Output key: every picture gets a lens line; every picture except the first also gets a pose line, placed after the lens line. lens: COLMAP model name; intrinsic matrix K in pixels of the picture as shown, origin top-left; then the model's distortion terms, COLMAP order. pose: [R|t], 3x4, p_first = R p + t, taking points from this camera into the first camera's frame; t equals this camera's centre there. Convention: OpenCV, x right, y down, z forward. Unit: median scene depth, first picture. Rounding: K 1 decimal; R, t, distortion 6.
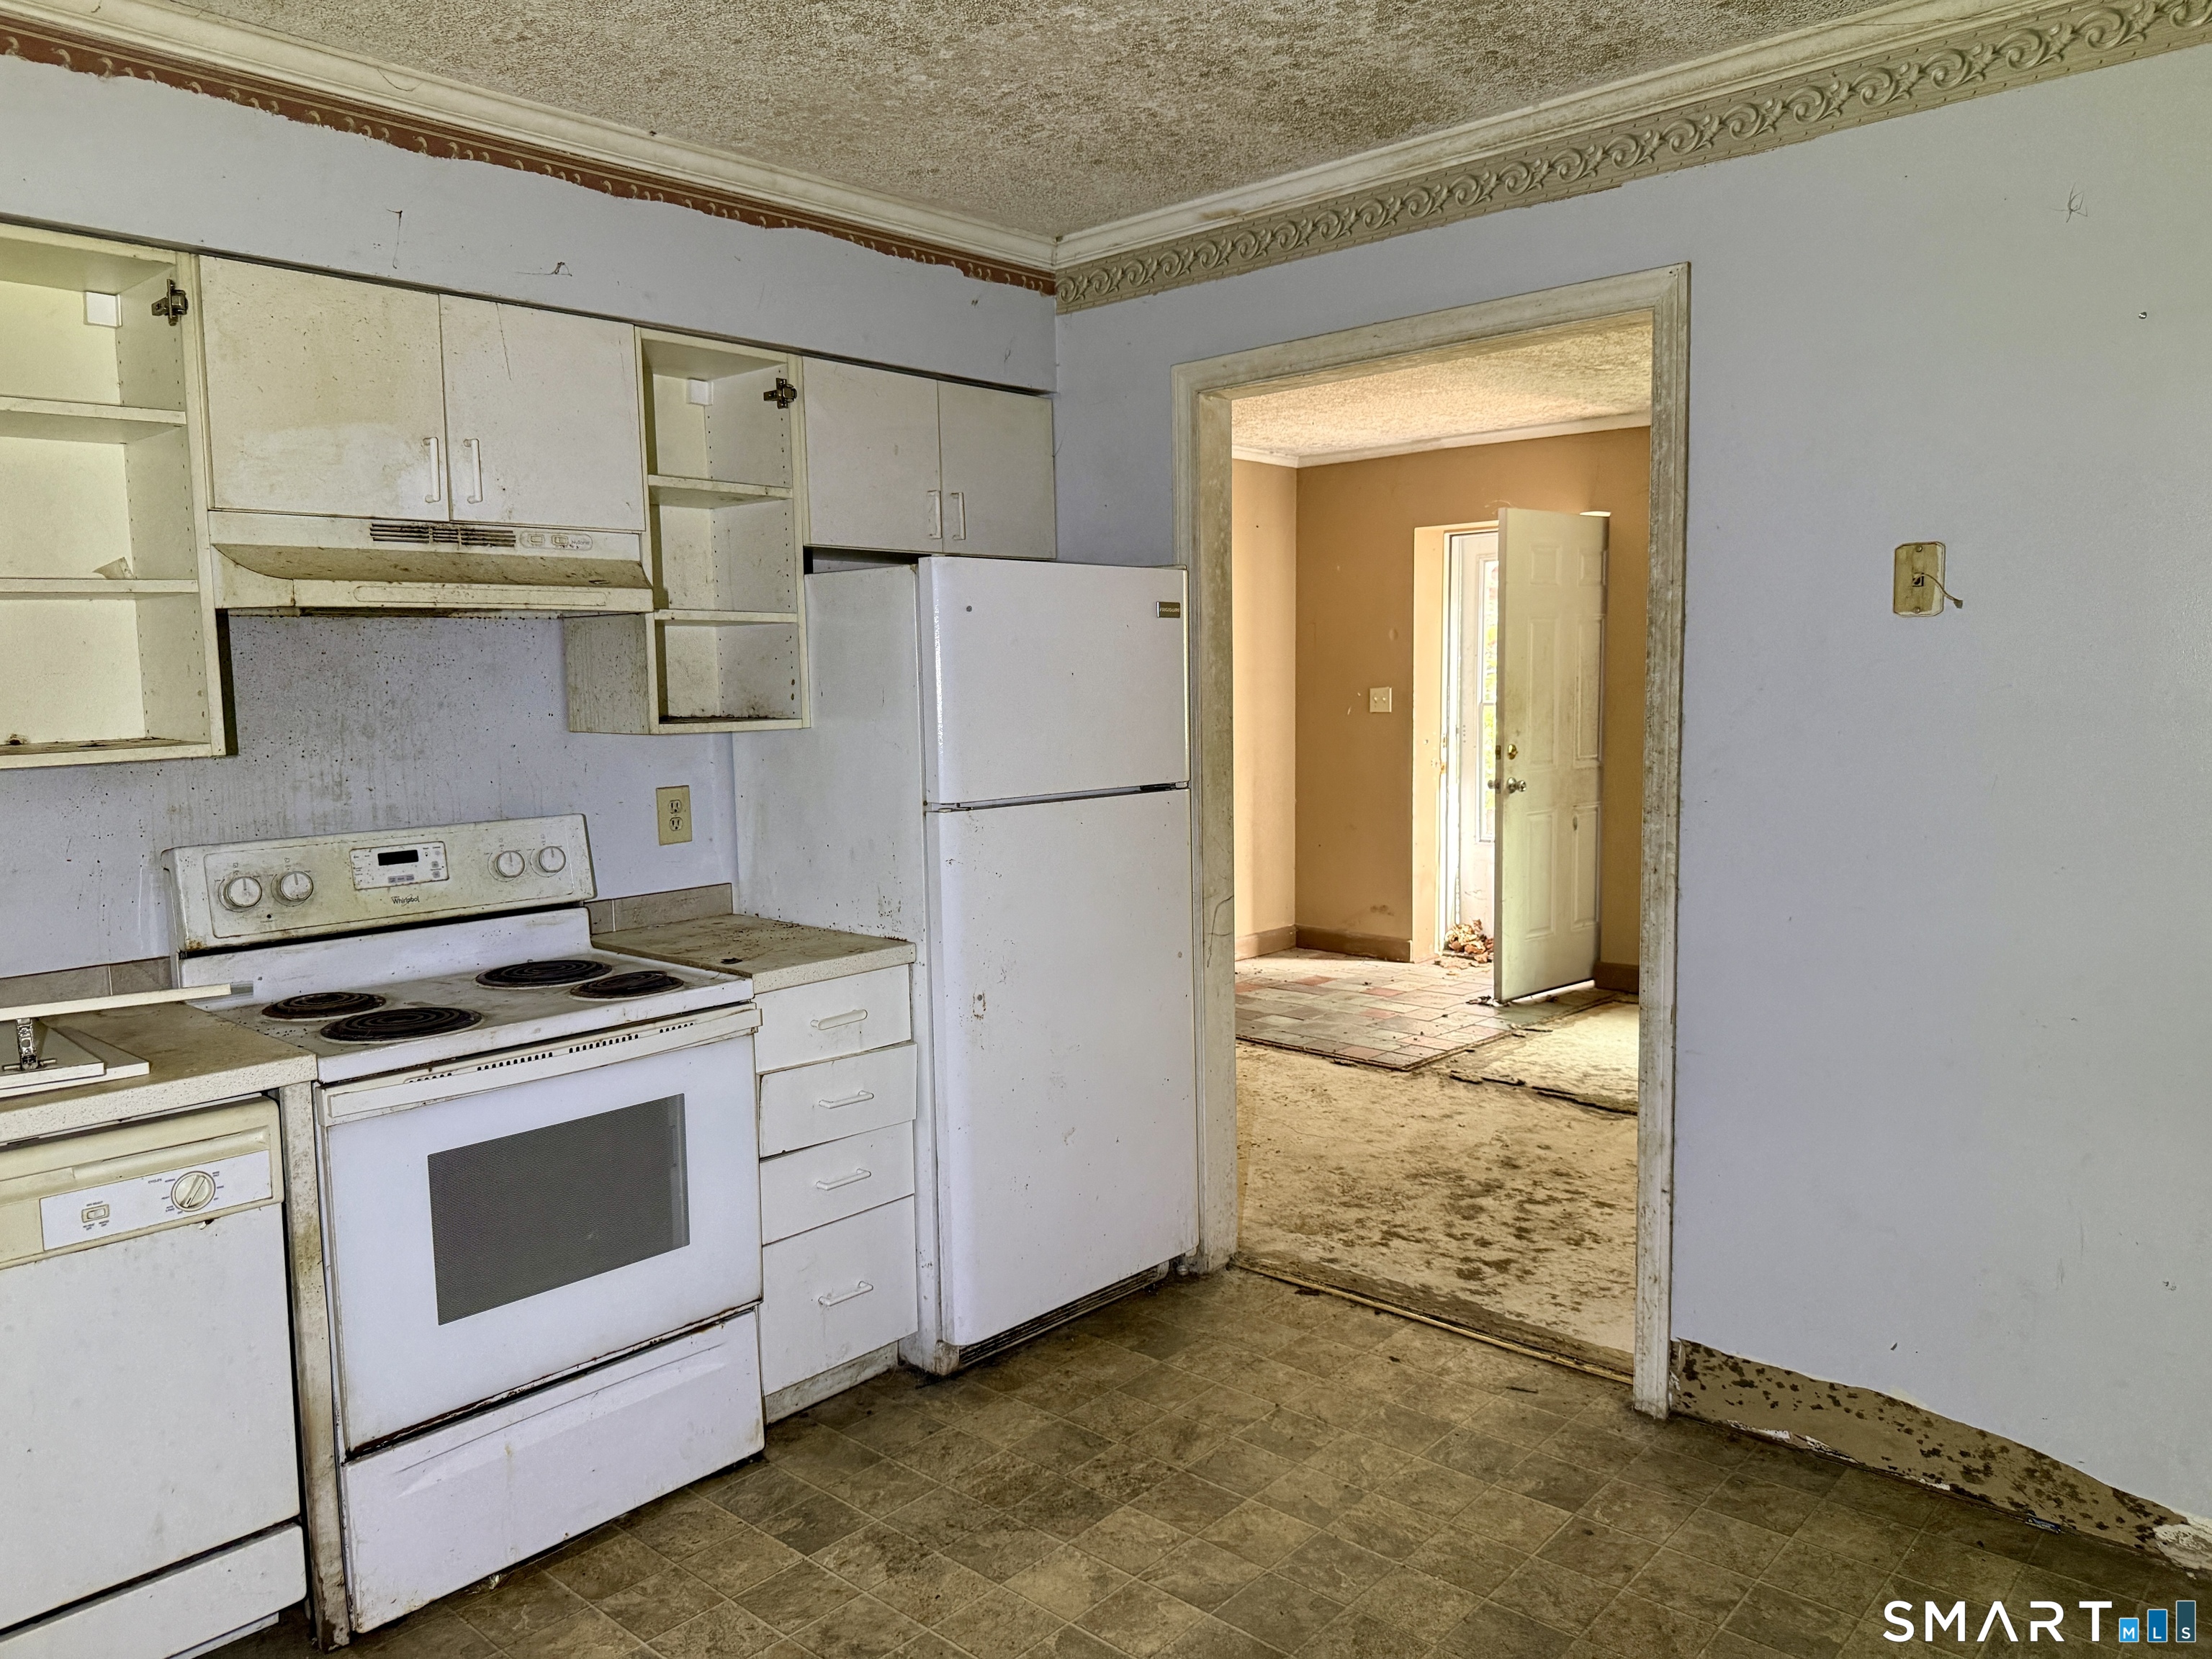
lens RADIAL K [[1571.4, 0, 1088.6], [0, 1571.4, 830.2], [0, 0, 1]] dist [0.038352, -0.038916]
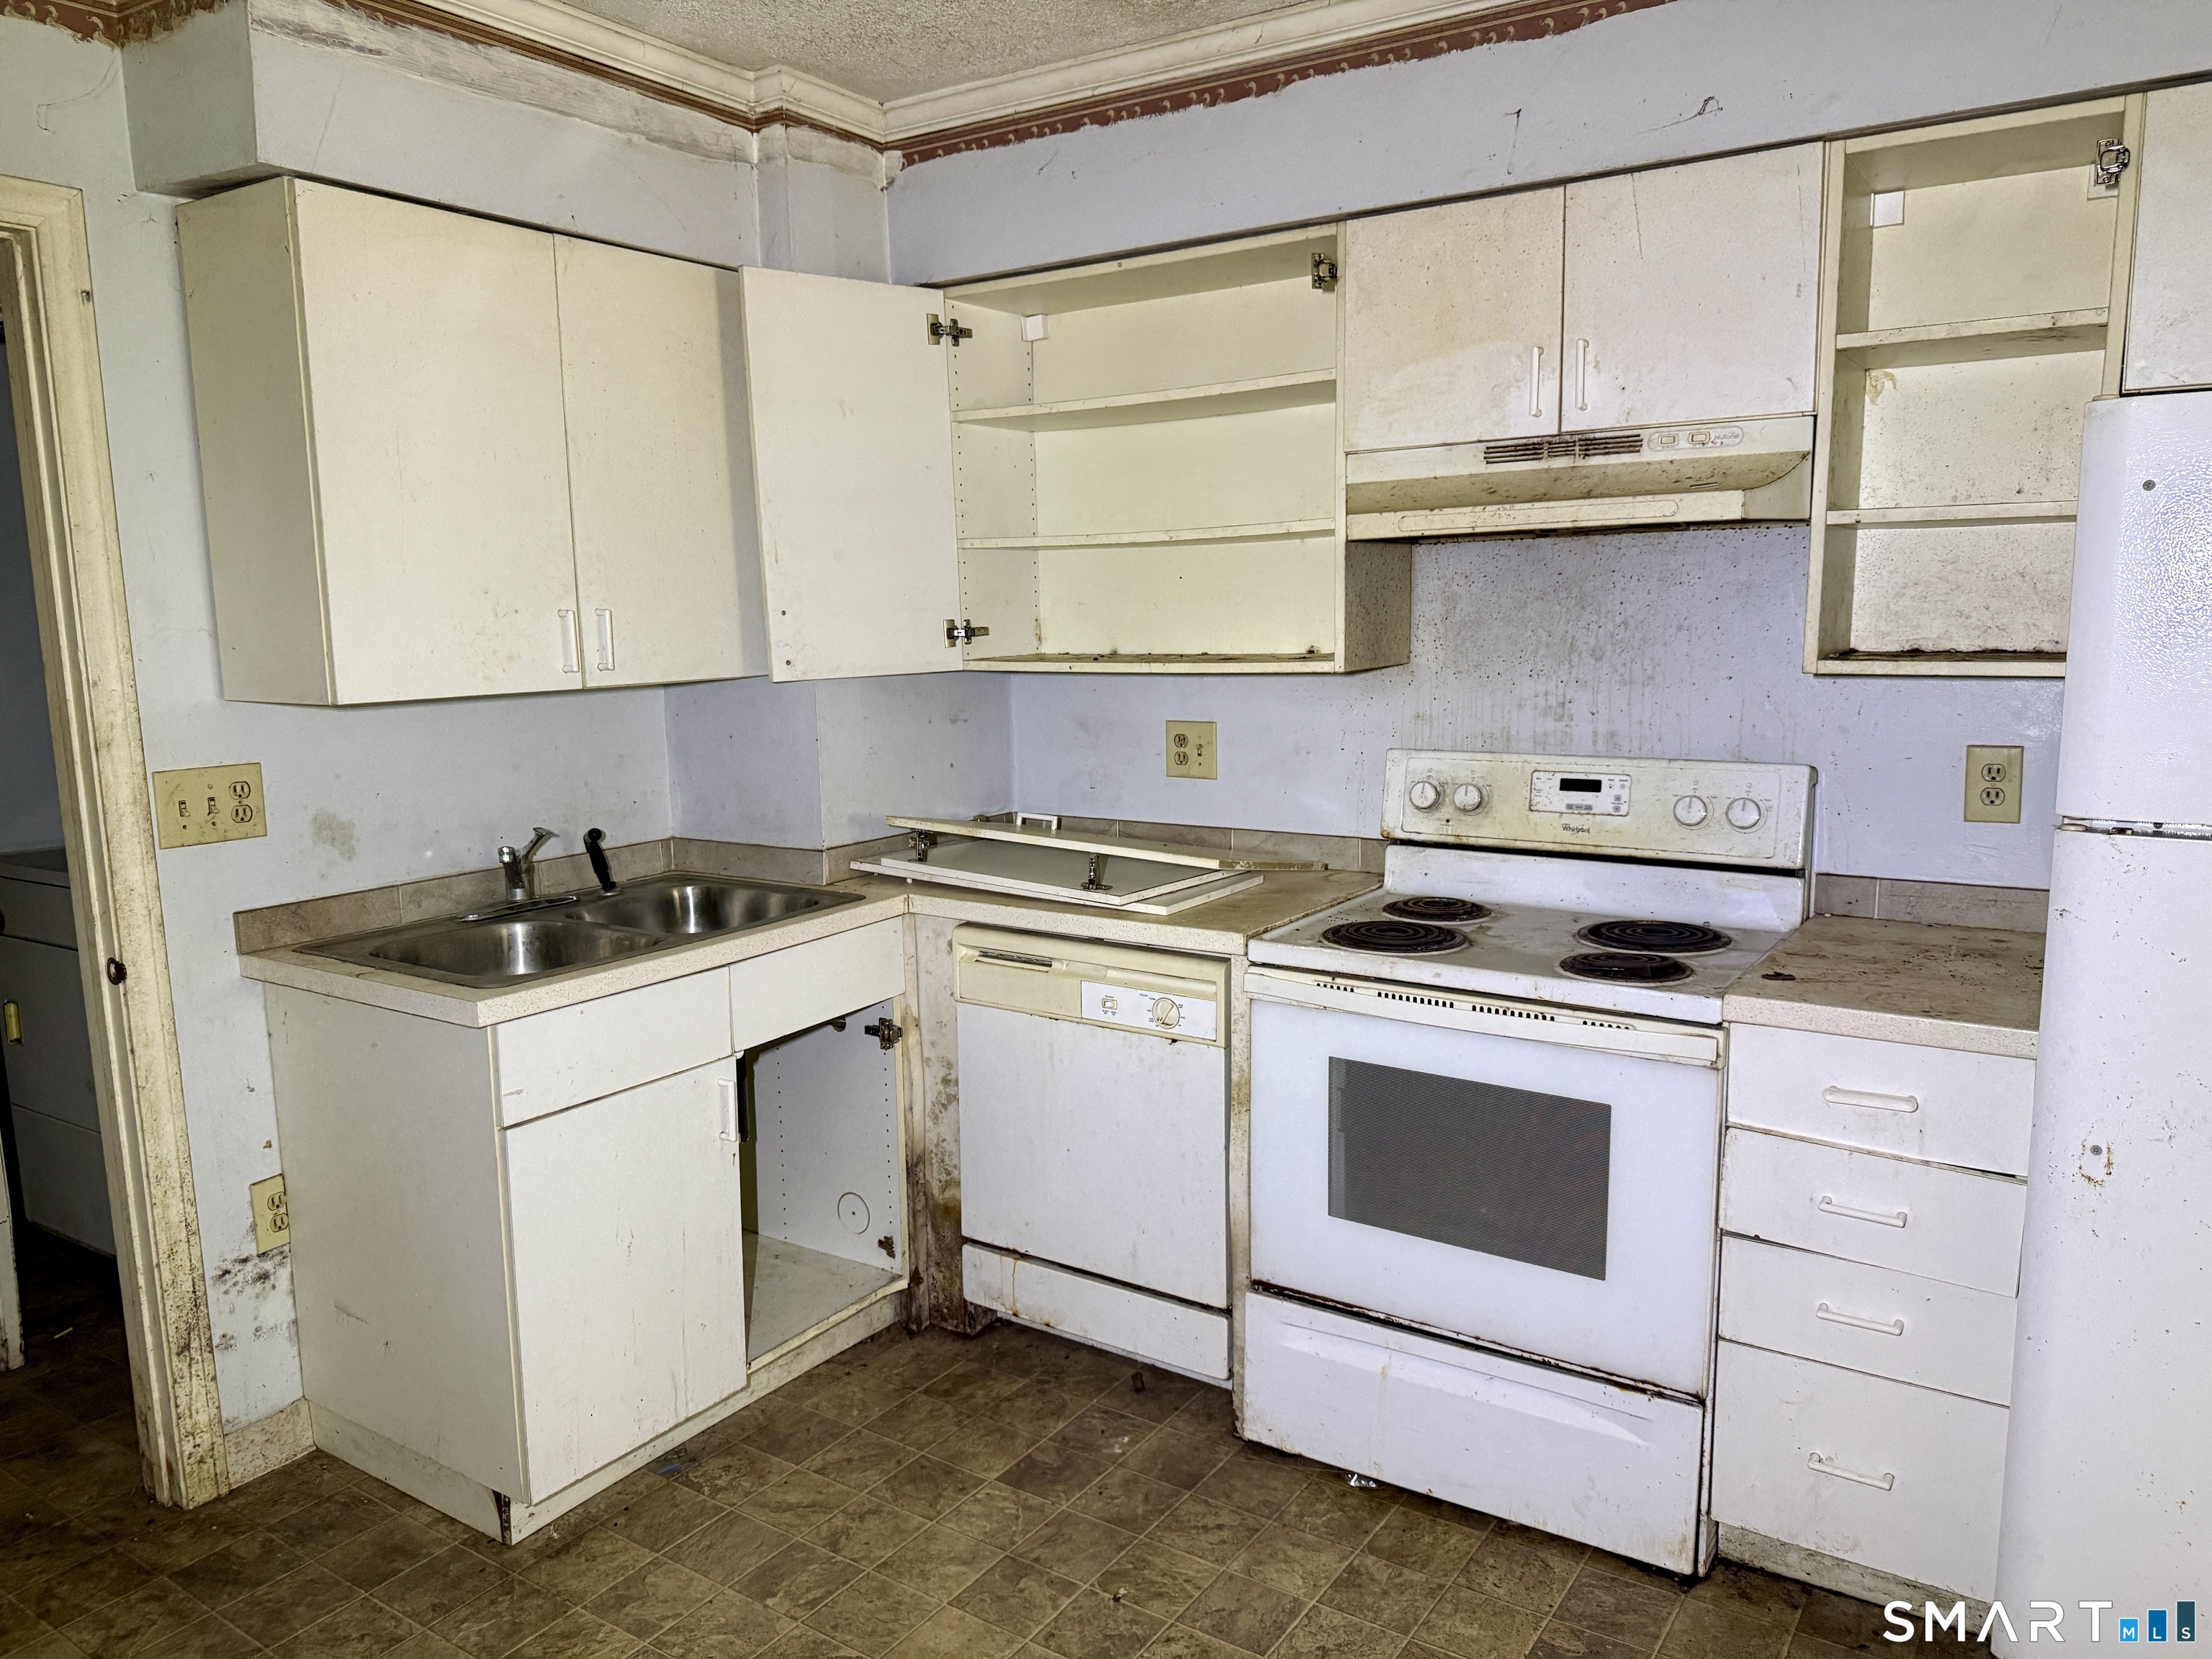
lens RADIAL K [[1571.4, 0, 1086.4], [0, 1571.4, 839.1], [0, 0, 1]] dist [0.038352, -0.038916]
pose [[0.141074, 0.166239, -0.975942, 0.533106], [-0.086301, 0.984113, 0.155156, -0.083919], [0.986230, 0.062336, 0.153180, 0.623804]]
